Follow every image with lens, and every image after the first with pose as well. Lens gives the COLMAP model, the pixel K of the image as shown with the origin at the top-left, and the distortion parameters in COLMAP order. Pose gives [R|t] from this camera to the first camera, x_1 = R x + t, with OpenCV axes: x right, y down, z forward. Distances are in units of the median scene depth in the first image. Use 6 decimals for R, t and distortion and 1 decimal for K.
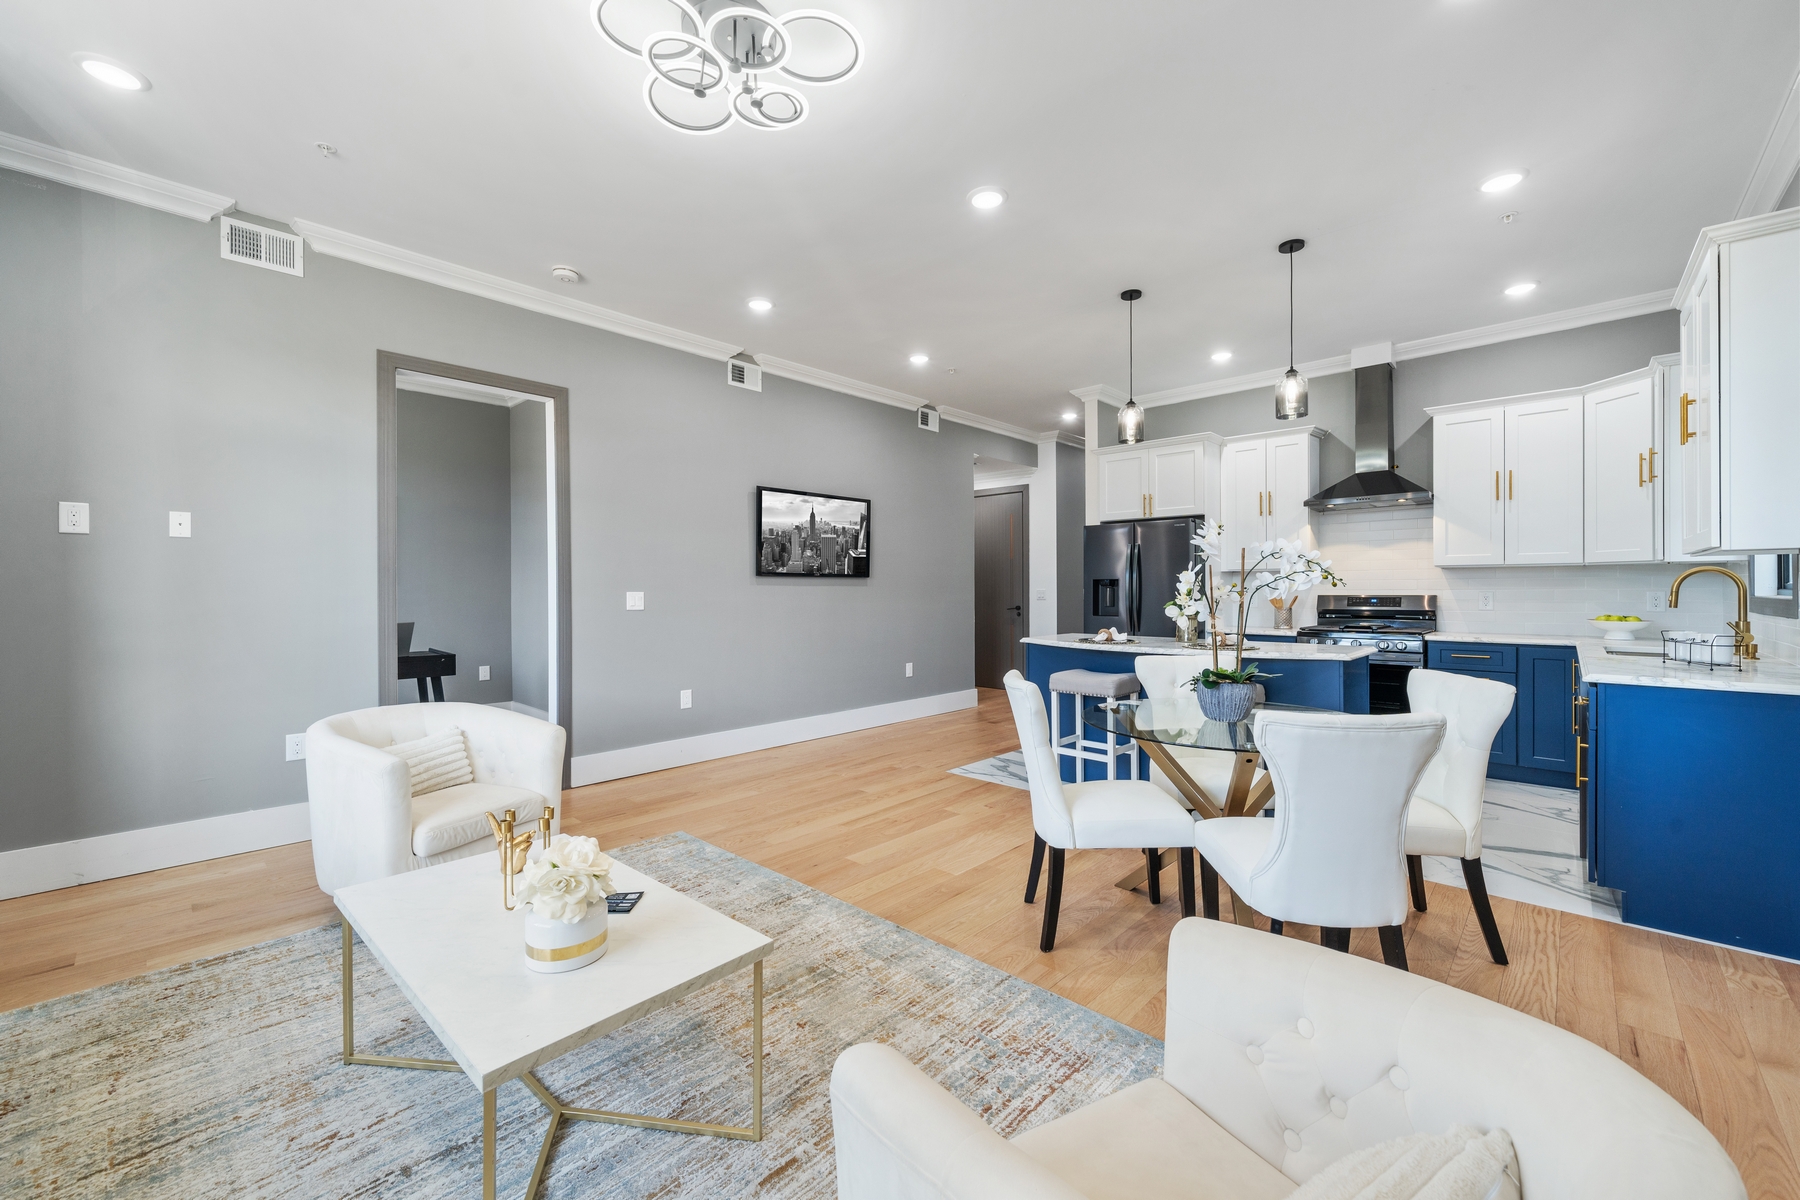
lens RADIAL K [[713.3, 0, 892.7], [0, 713.3, 592.1], [0, 0, 1]] dist [-0.003113, 0.000634]
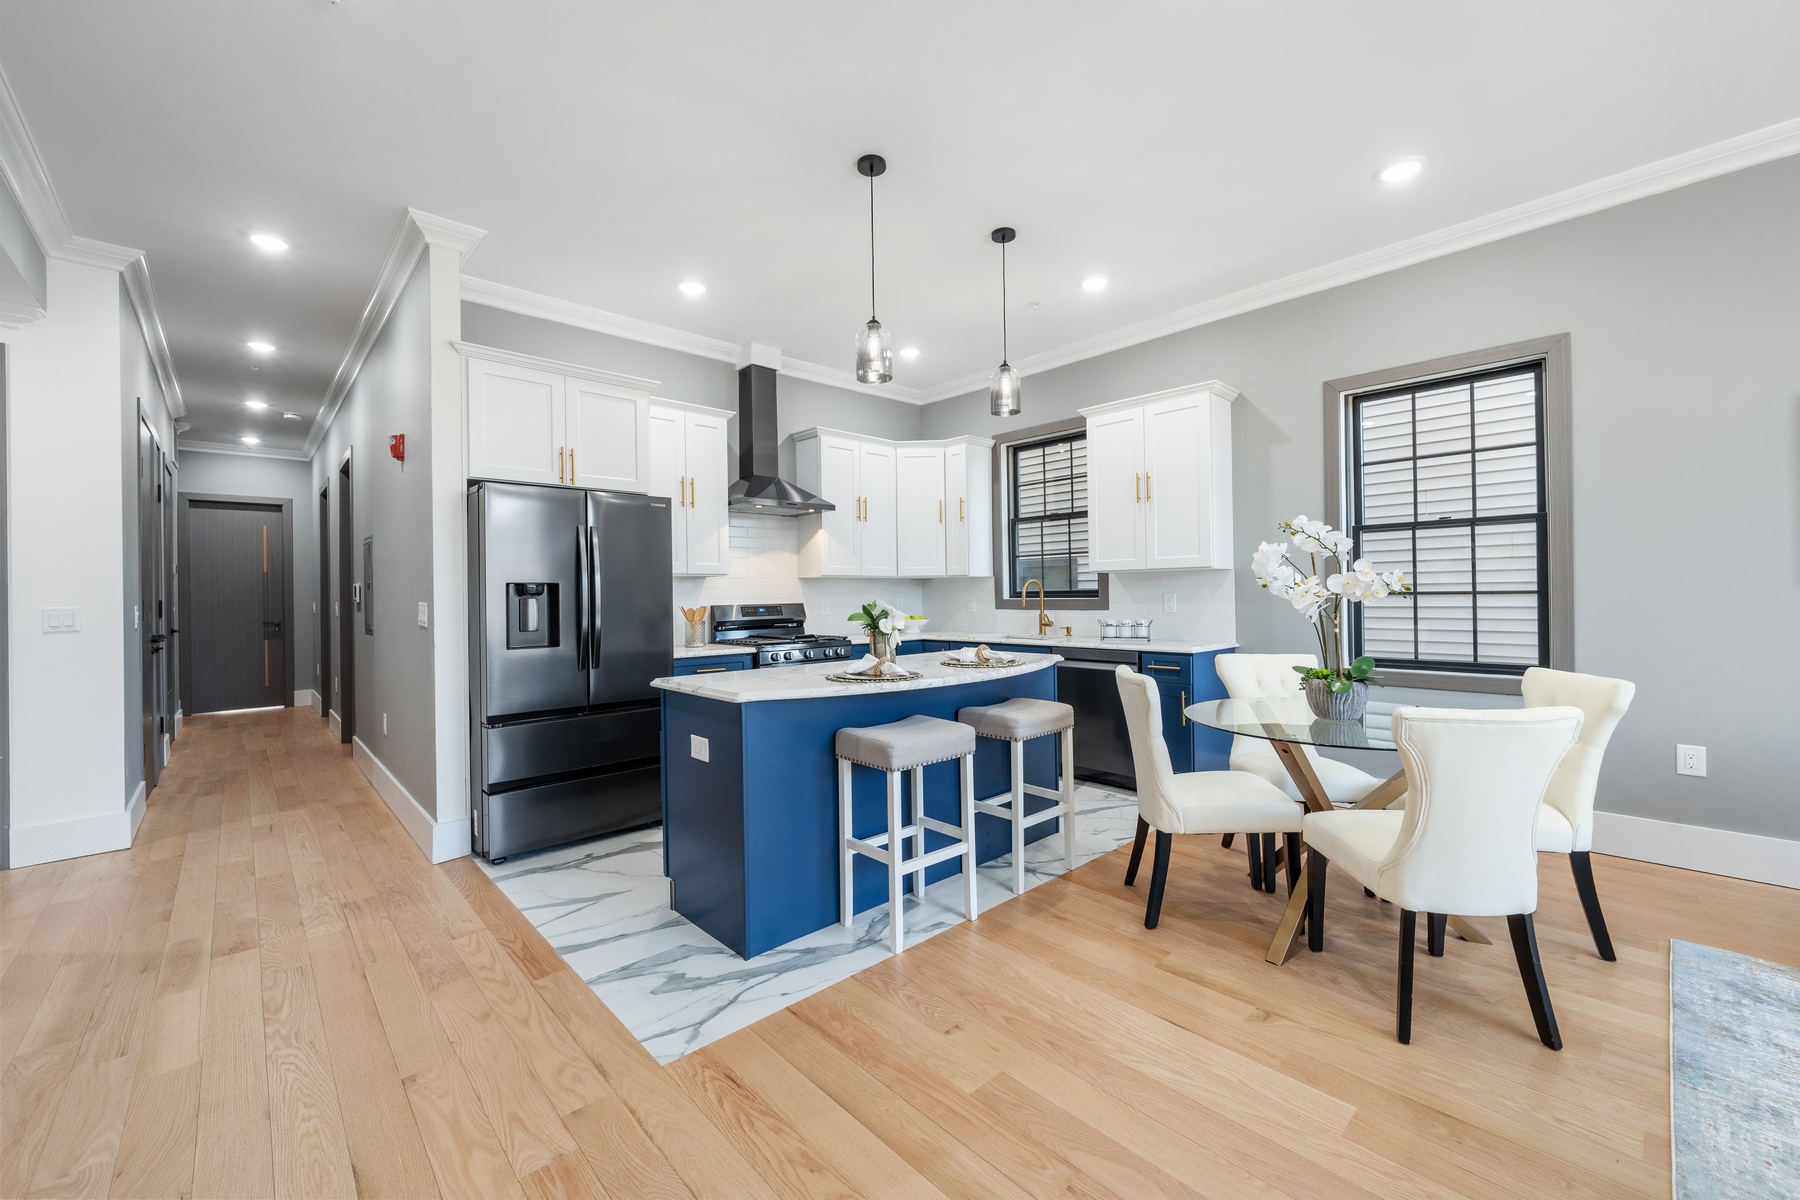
lens RADIAL K [[713.3, 0, 896.5], [0, 713.3, 593.1], [0, 0, 1]] dist [-0.003113, 0.000634]
pose [[0.058580, 0.005578, 0.998267, -0.290282], [0.017837, 0.999819, -0.006634, -0.001069], [-0.998123, 0.018195, 0.058469, 0.794467]]
